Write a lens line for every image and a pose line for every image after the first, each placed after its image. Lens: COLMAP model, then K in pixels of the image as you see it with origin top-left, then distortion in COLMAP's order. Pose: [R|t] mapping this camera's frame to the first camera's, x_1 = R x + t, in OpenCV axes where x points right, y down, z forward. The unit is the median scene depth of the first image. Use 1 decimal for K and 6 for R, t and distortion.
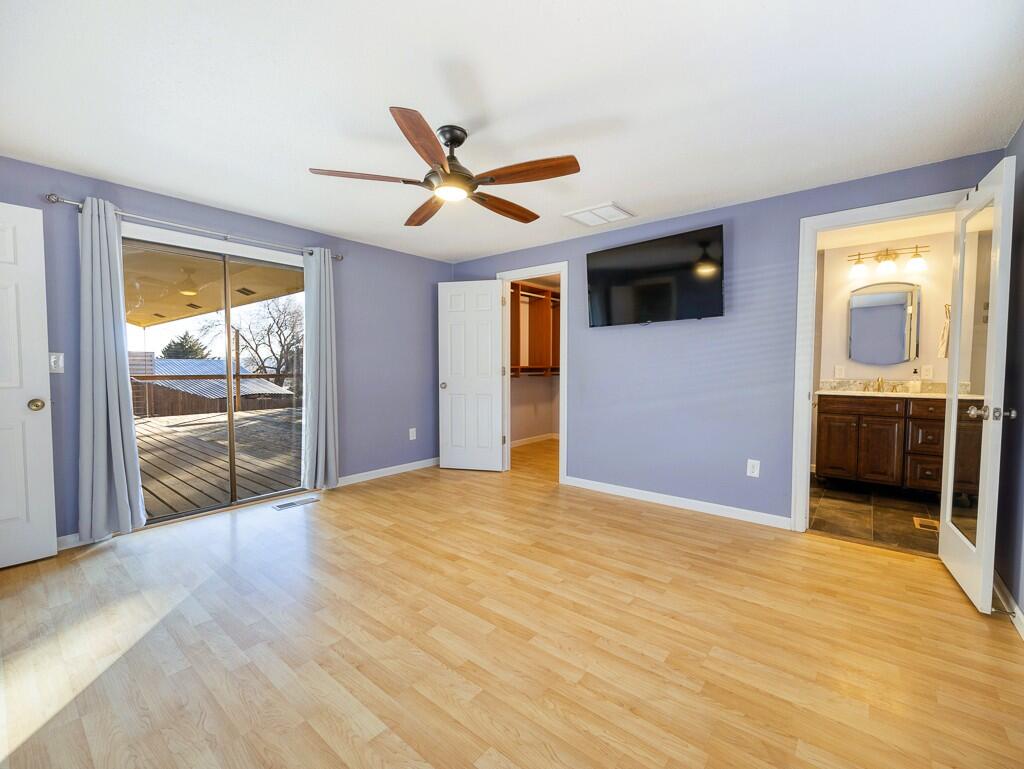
lens RADIAL K [[451.5, 0, 495.8], [0, 451.5, 390.5], [0, 0, 1]] dist [-0.001744, -0.000202]
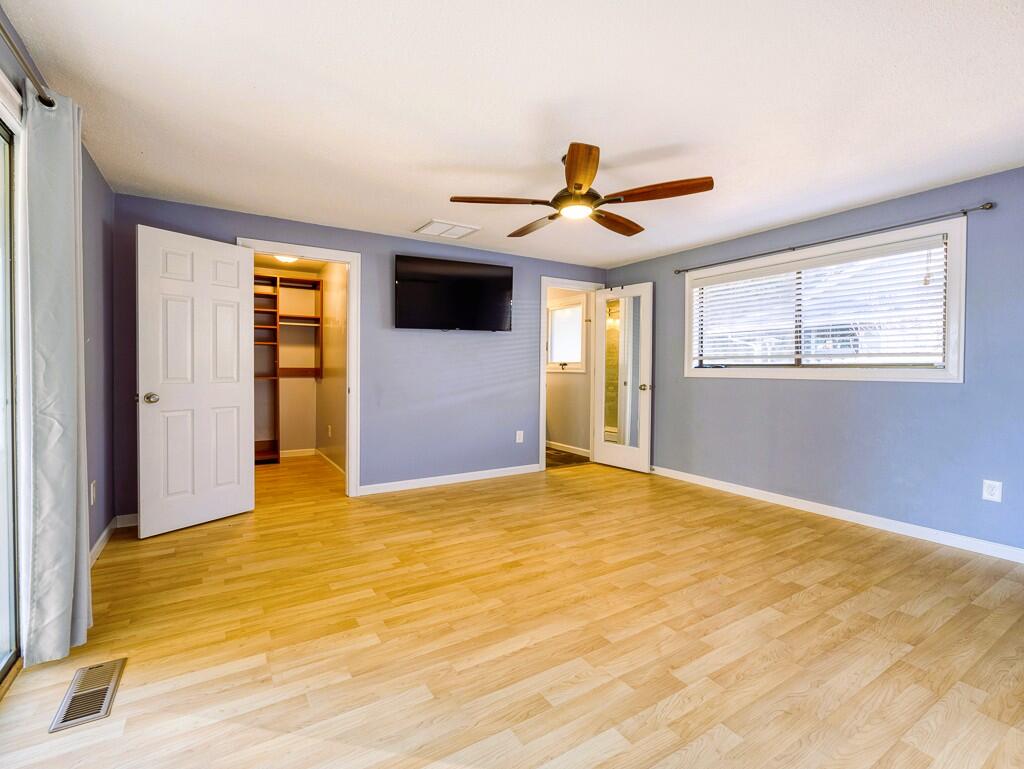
lens RADIAL K [[447.5, 0, 515.2], [0, 447.5, 372.2], [0, 0, 1]] dist [-0.003025, -0.000021]
pose [[0.311301, -0.007874, 0.950279, -0.864428], [0.047515, 0.998844, -0.007288, -0.028075], [-0.949123, 0.047421, 0.311315, 0.589183]]
